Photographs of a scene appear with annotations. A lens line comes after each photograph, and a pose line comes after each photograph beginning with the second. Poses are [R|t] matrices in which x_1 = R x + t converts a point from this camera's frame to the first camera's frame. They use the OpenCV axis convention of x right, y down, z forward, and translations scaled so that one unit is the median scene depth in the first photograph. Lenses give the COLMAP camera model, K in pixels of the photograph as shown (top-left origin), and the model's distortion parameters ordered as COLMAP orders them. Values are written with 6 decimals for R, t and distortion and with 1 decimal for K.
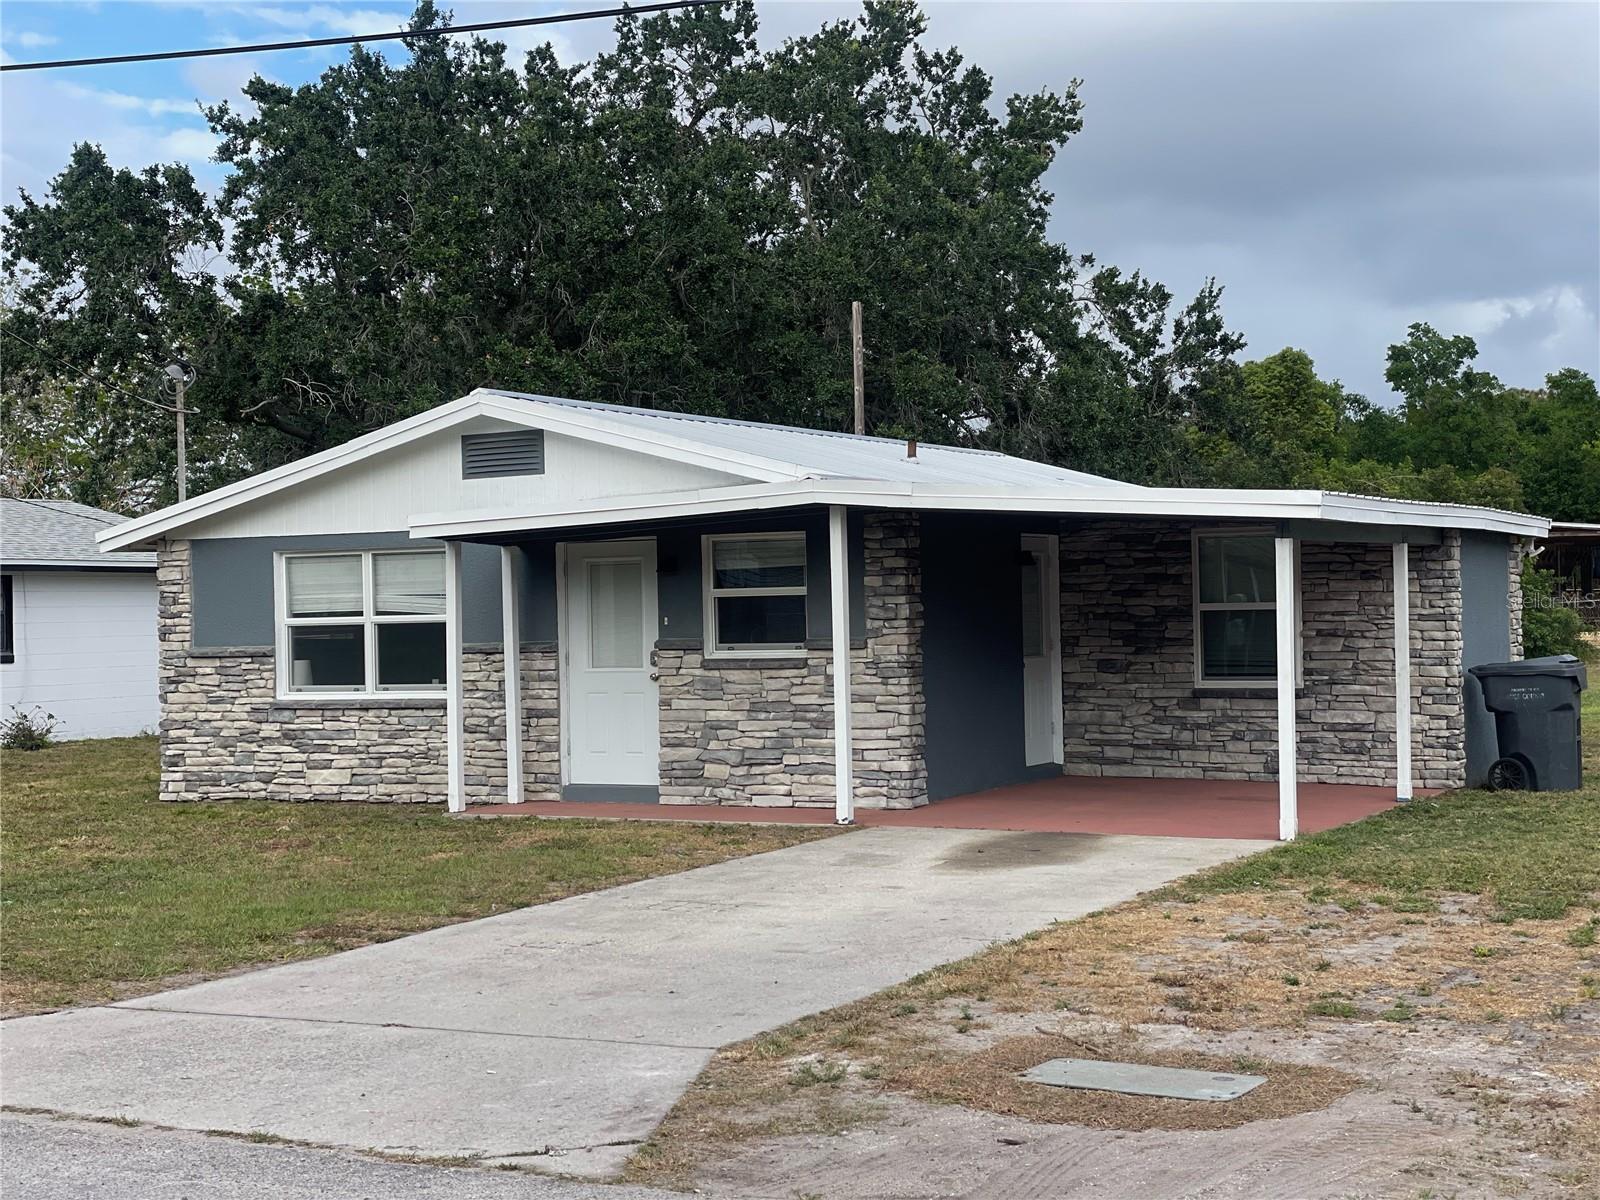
lens RADIAL K [[2382.7, 0, 800.9], [0, 2382.7, 600.8], [0, 0, 1]] dist [0.120216, 0.000000]
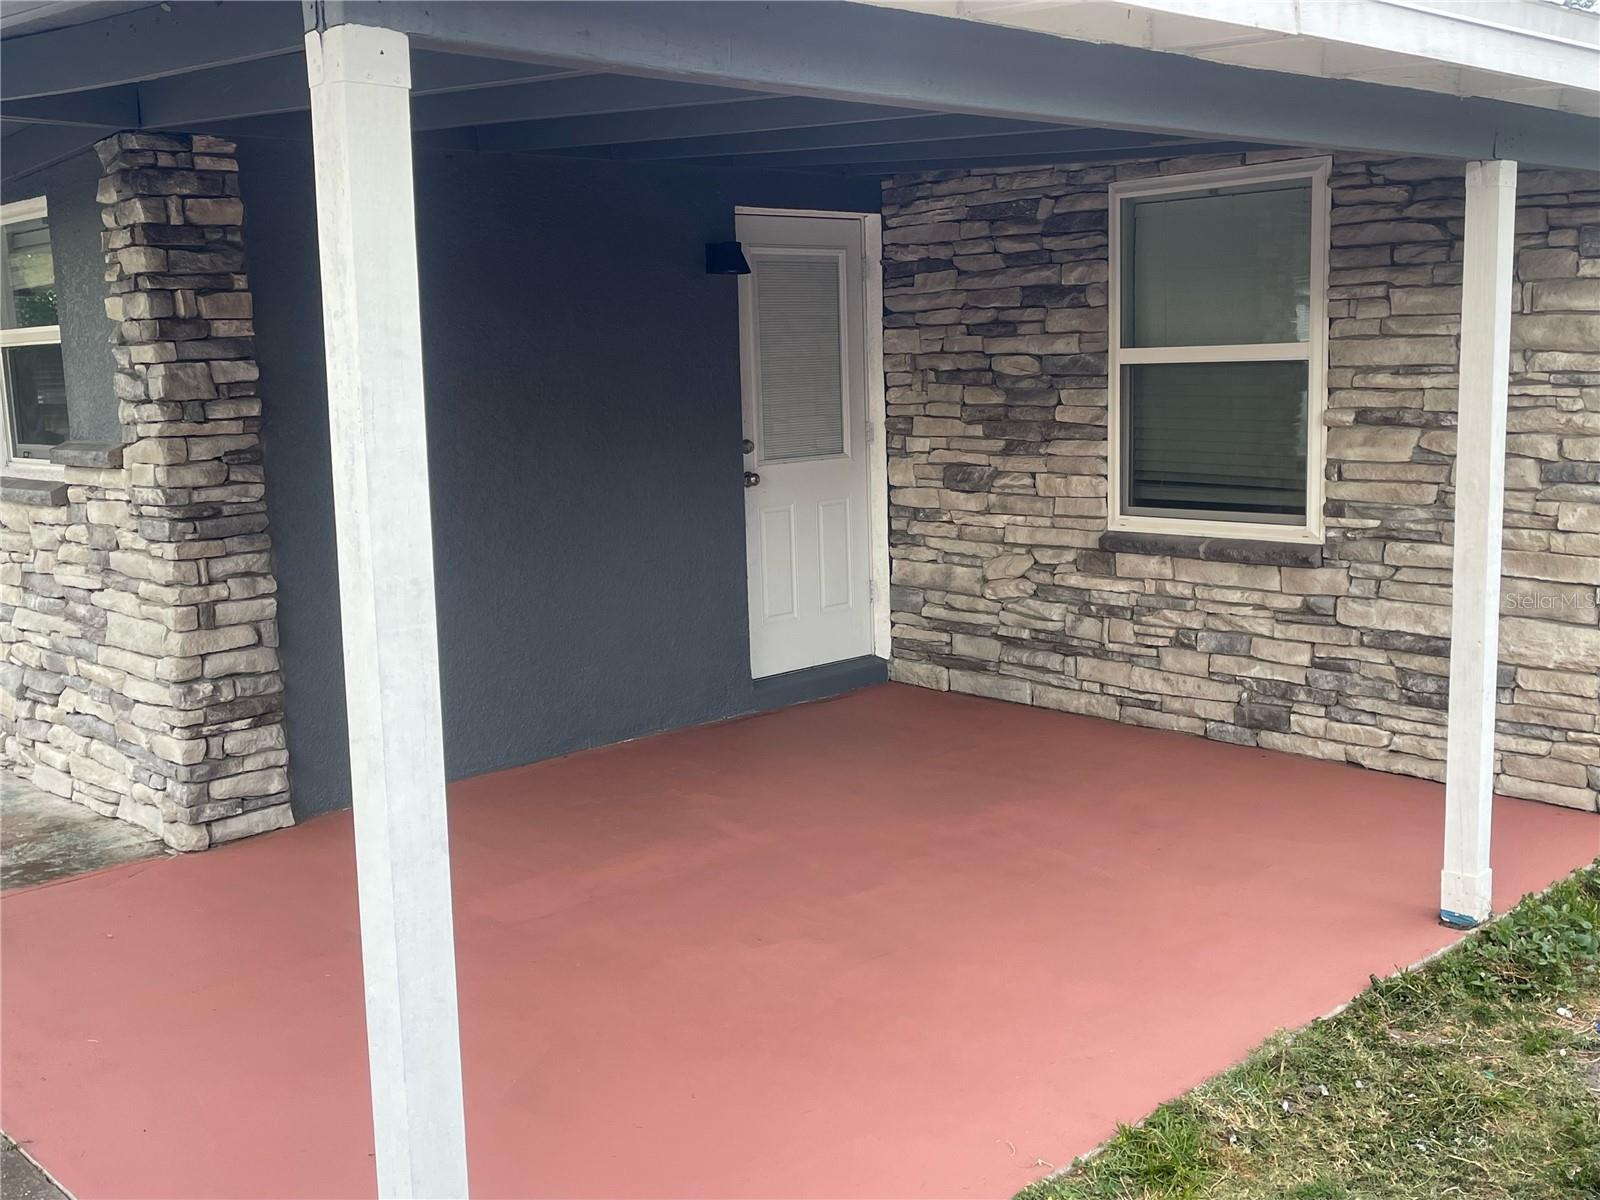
lens RADIAL K [[1635.3, 0, 797.7], [0, 1635.3, 596.5], [0, 0, 1]] dist [0.074249, 0.000000]
pose [[0.945859, 0.038147, -0.322328, 0.210610], [0.012877, 0.987877, 0.154702, -0.001484], [0.324322, -0.150477, 0.933901, 0.671532]]
